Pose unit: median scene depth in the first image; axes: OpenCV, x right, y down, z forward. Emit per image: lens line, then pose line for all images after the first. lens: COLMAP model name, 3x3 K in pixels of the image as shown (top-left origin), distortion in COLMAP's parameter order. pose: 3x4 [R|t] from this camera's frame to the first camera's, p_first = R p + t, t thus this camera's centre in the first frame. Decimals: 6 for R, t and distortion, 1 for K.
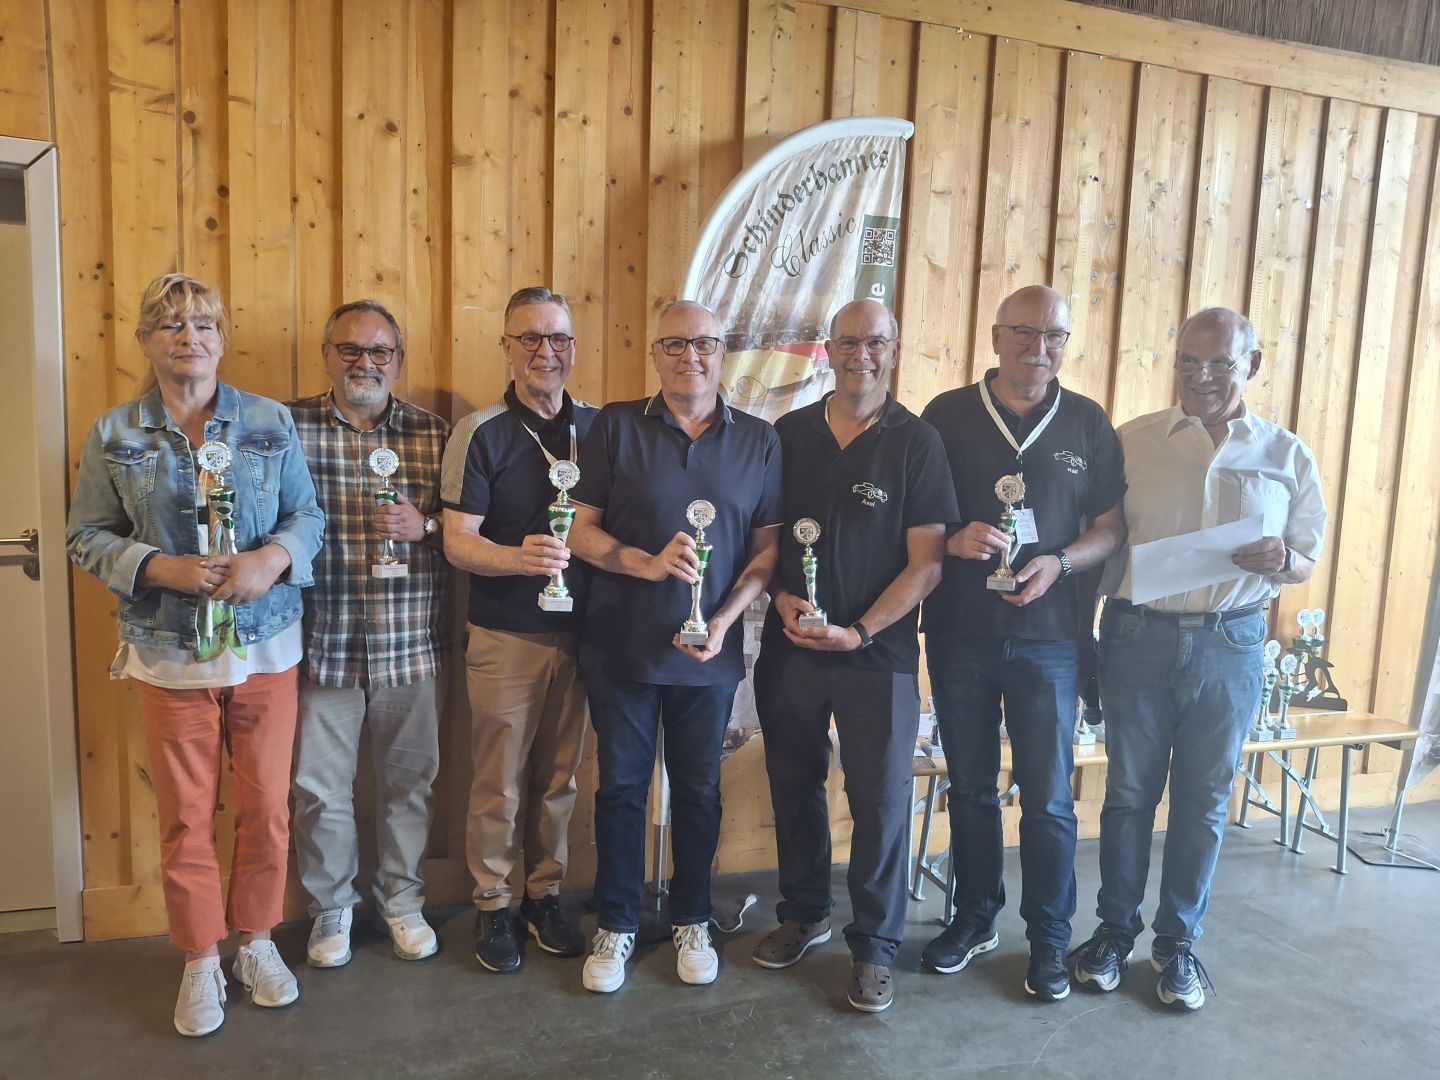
lens RADIAL K [[1040.1, 0, 708.9], [0, 1040.1, 576.9], [0, 0, 1]] dist [-0.011072, -0.018033]
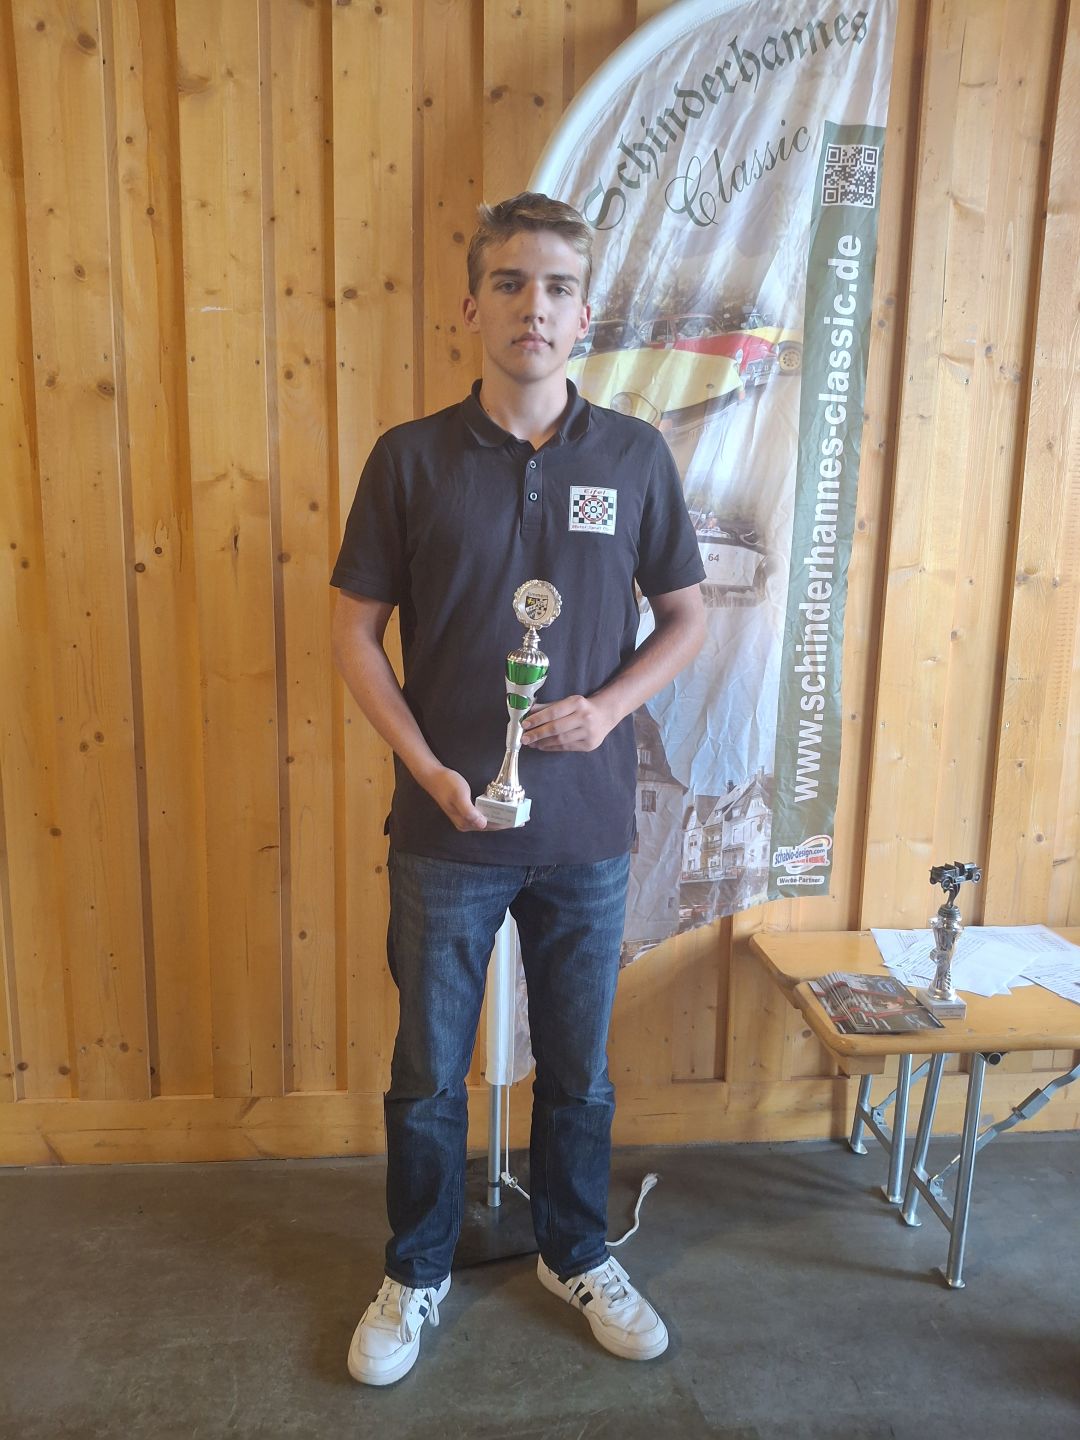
lens RADIAL K [[1040.1, 0, 530.5], [0, 1040.1, 727.1], [0, 0, 1]] dist [-0.011072, -0.018033]
pose [[0.972609, 0.017057, -0.231821, 0.129081], [-0.009234, 0.999352, 0.034789, -0.013092], [0.232265, -0.031695, 0.972136, 0.375656]]
